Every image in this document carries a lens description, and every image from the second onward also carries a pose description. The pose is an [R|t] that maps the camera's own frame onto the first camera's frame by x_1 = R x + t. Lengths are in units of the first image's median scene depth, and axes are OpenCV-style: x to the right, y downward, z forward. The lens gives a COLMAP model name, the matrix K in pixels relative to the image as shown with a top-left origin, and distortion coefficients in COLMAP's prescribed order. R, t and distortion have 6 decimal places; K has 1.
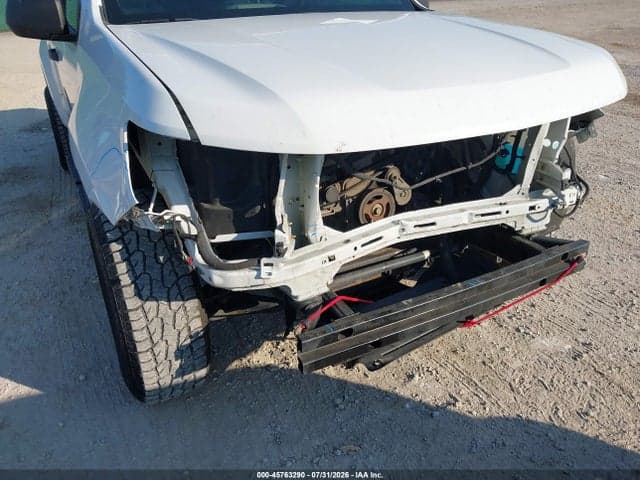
lens RADIAL K [[499.6, 0, 320.0], [0, 499.6, 240.0], [0, 0, 1]] dist [0.004392, -0.007884]
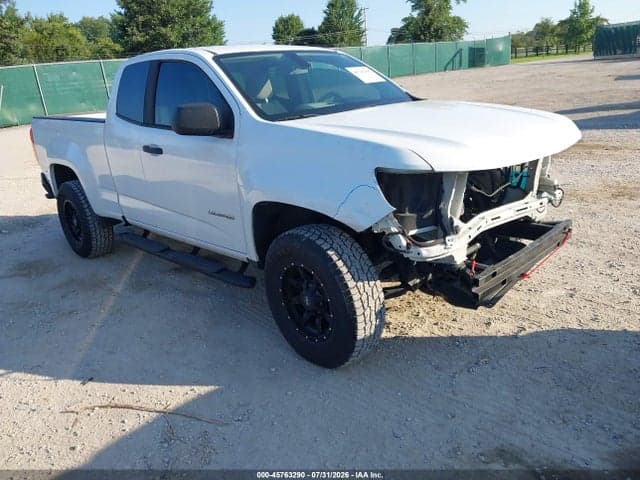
lens RADIAL K [[499.6, 0, 320.0], [0, 499.6, 240.0], [0, 0, 1]] dist [0.004392, -0.007884]
pose [[0.956092, -0.134029, 0.260621, -0.842025], [0.174001, 0.975195, -0.136815, 0.176905], [-0.235819, 0.176156, 0.955698, -0.479300]]
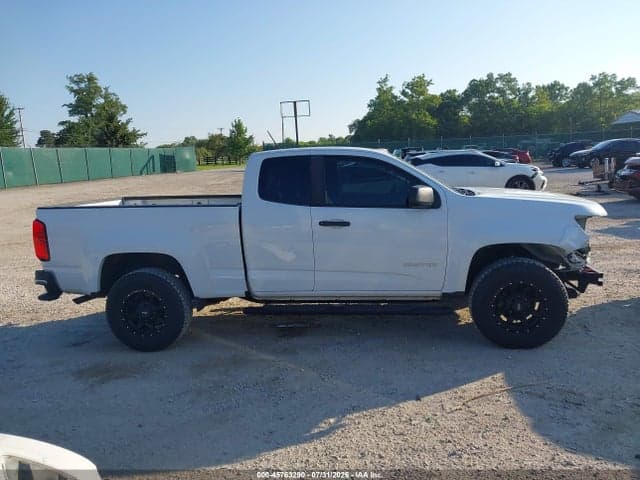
lens RADIAL K [[499.6, 0, 320.0], [0, 499.6, 240.0], [0, 0, 1]] dist [0.004392, -0.007884]
pose [[0.581928, -0.122090, 0.804024, -3.200607], [0.384202, 0.912651, -0.139489, -0.220374], [-0.716762, 0.390081, 0.578004, 0.276354]]
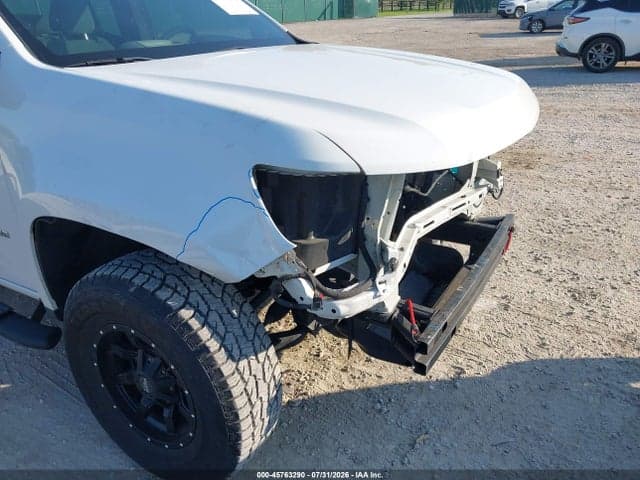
lens RADIAL K [[499.6, 0, 320.0], [0, 499.6, 240.0], [0, 0, 1]] dist [0.004392, -0.007884]
pose [[0.857764, -0.203169, 0.472191, -0.584460], [0.228772, 0.973475, 0.003277, -0.058958], [-0.460331, 0.105213, 0.881490, 0.109050]]
